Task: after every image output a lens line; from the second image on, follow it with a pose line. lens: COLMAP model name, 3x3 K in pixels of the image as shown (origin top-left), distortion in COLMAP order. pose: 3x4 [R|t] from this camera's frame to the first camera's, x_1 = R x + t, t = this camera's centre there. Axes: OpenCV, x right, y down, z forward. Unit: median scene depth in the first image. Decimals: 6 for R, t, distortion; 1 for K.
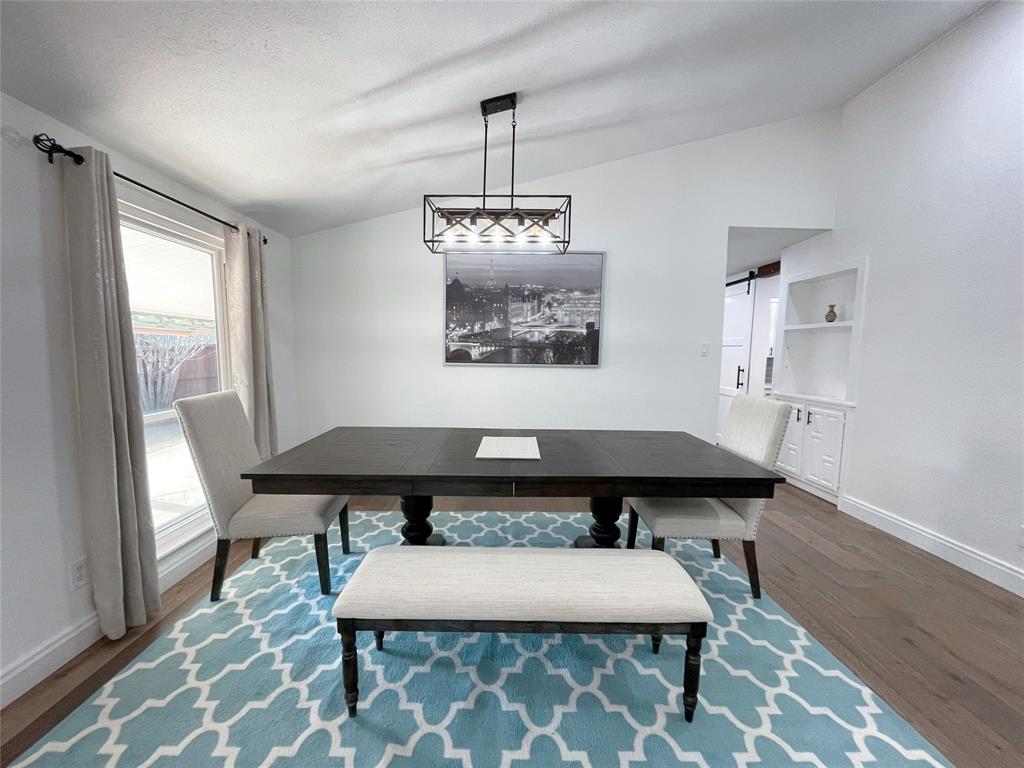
lens RADIAL K [[413.1, 0, 508.0], [0, 413.1, 392.7], [0, 0, 1]] dist [-0.000622, 0.001171]
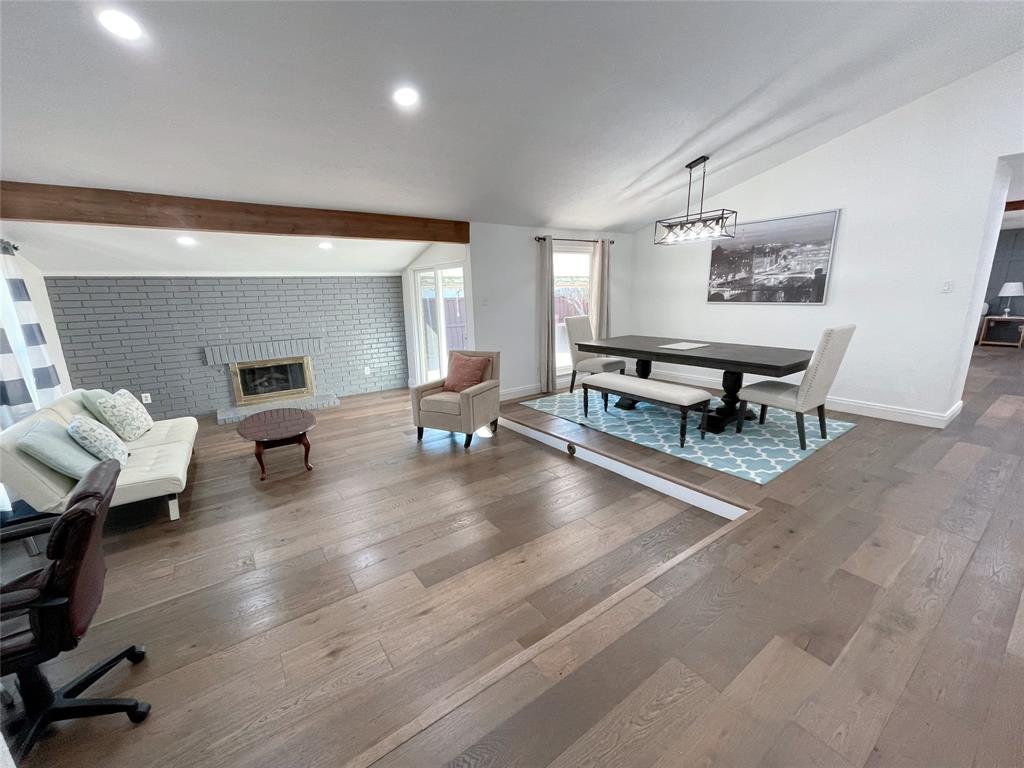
lens RADIAL K [[413.1, 0, 510.2], [0, 413.1, 384.4], [0, 0, 1]] dist [-0.000622, 0.001171]
pose [[0.571707, 0.154484, -0.805782, 0.737969], [-0.050237, 0.986862, 0.153557, 0.033103], [0.818918, -0.047309, 0.571957, -0.519612]]
